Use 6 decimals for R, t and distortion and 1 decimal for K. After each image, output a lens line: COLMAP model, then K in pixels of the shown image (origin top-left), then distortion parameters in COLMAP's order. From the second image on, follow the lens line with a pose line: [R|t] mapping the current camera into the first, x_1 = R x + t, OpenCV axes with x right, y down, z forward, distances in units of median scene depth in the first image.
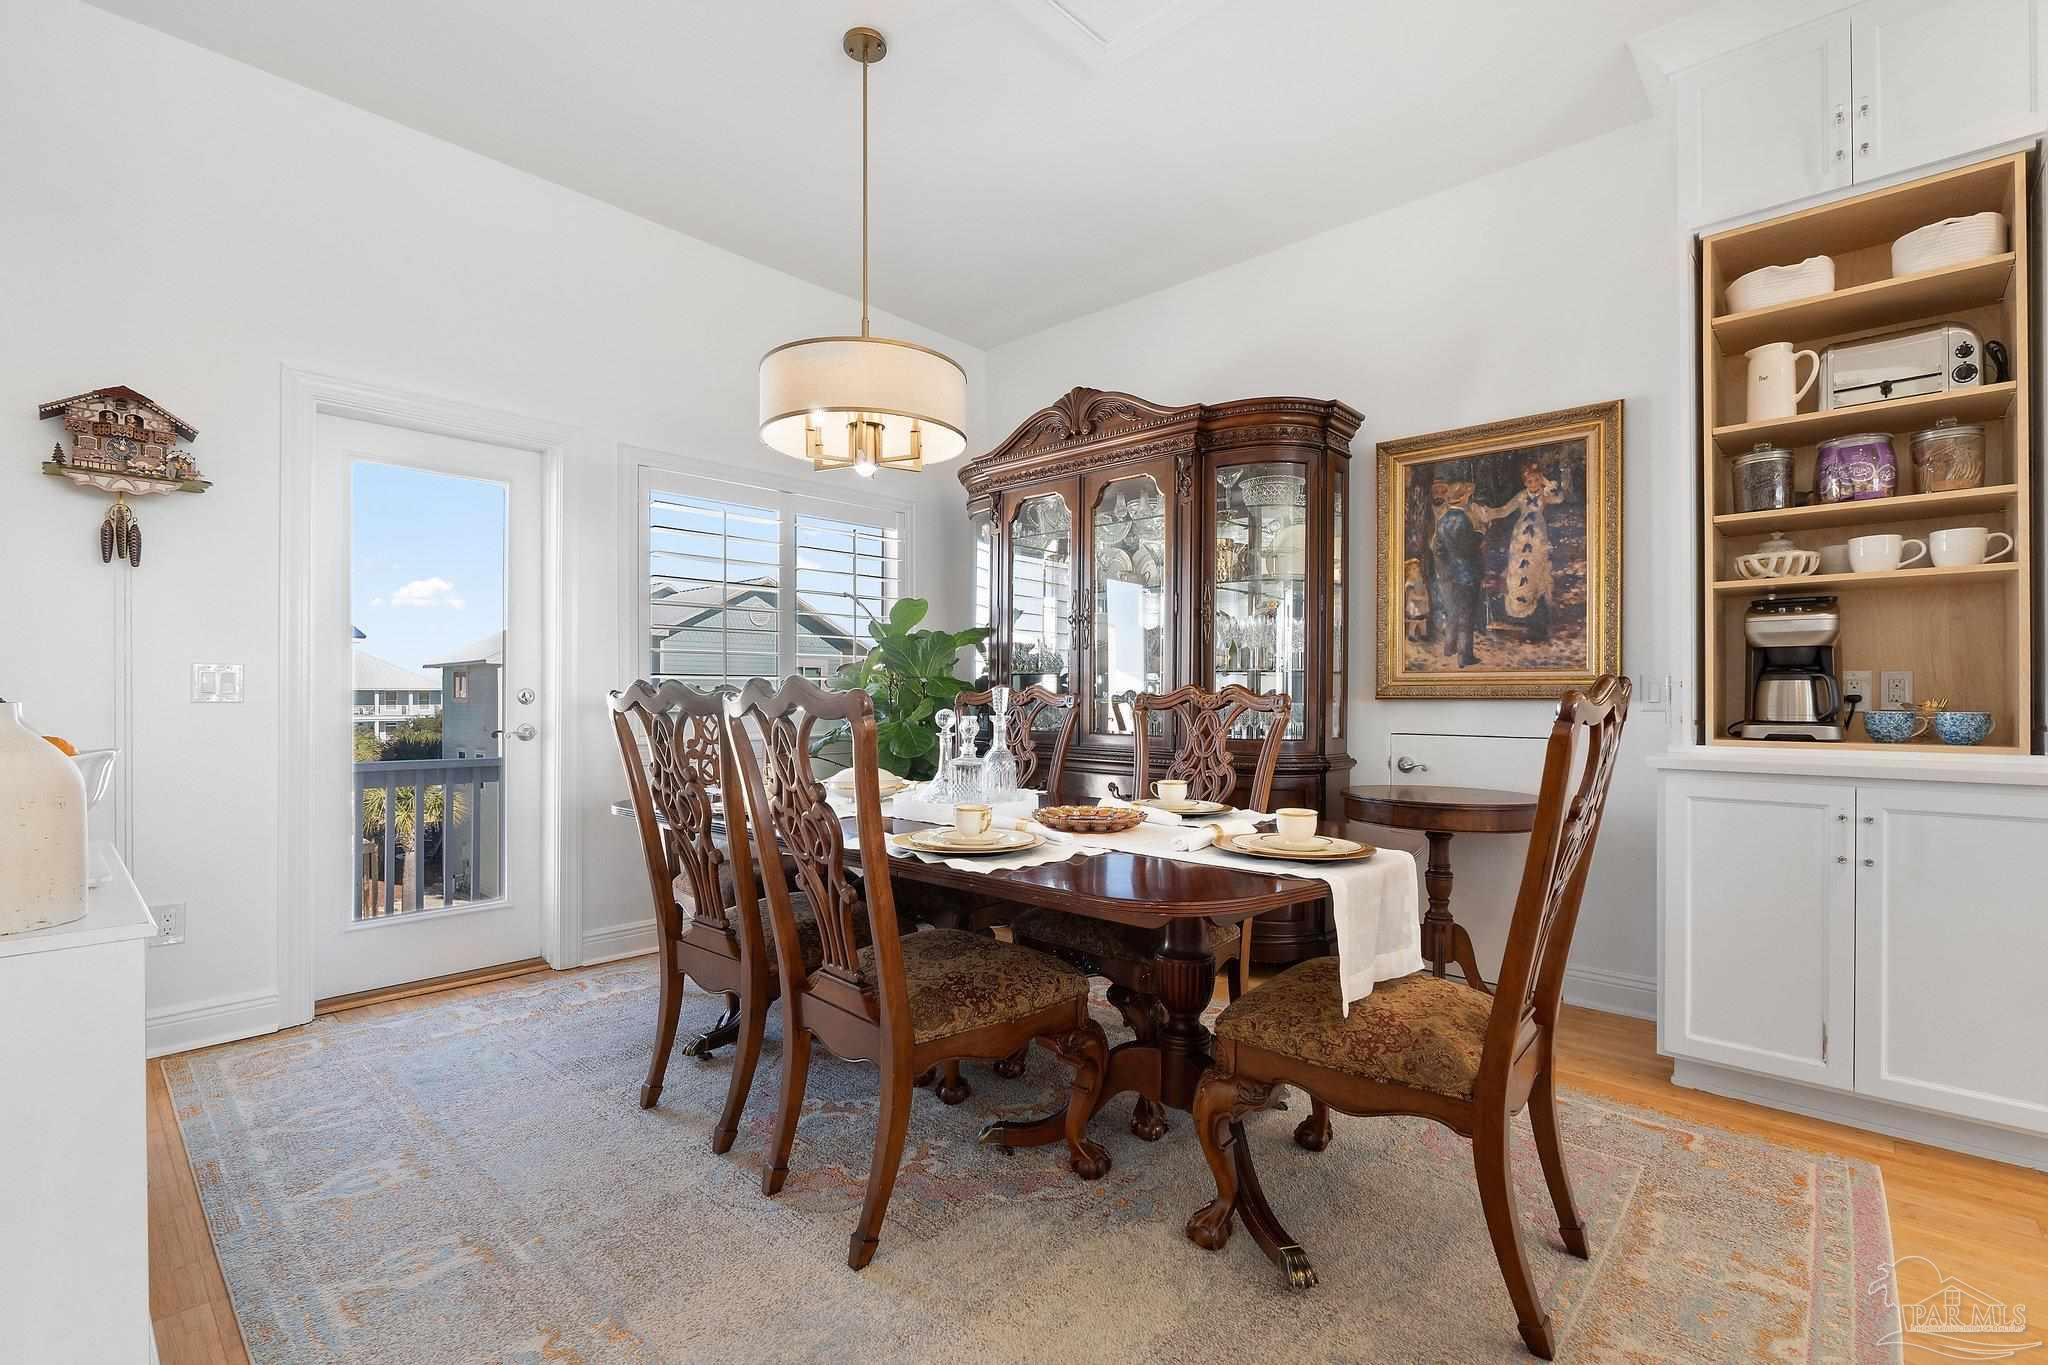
lens RADIAL K [[925.0, 0, 1019.8], [0, 925.0, 695.8], [0, 0, 1]] dist [-0.011874, 0.000972]
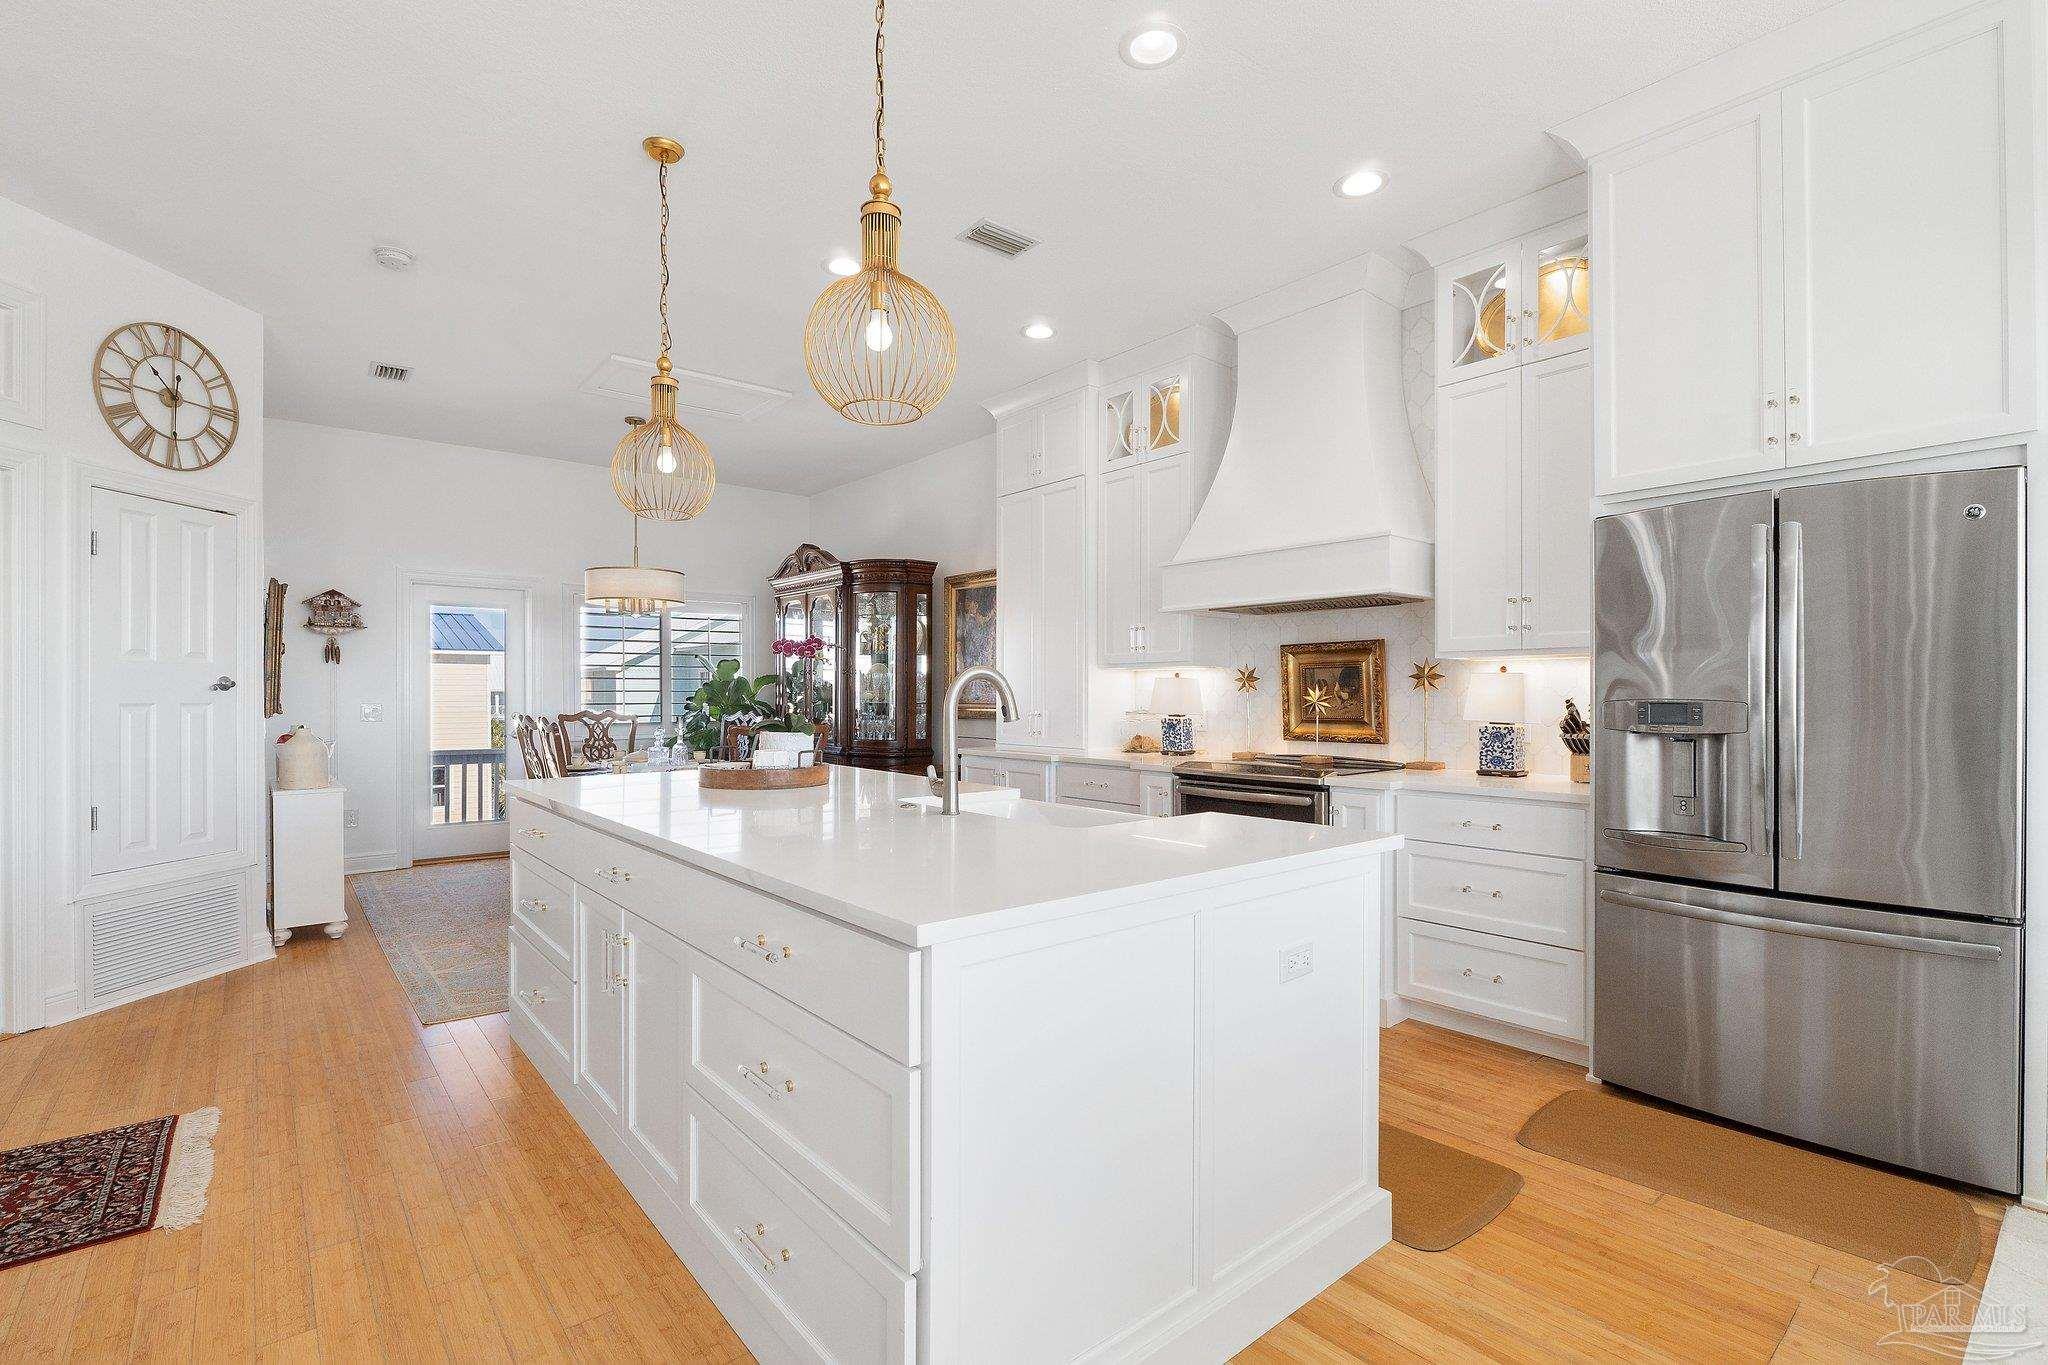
lens RADIAL K [[925.0, 0, 1014.4], [0, 925.0, 696.0], [0, 0, 1]] dist [-0.011874, 0.000972]
pose [[0.991071, -0.000865, -0.133335, 0.838199], [0.000870, 1.000000, -0.000017, -0.042927], [0.133335, -0.000100, 0.991071, -0.867446]]
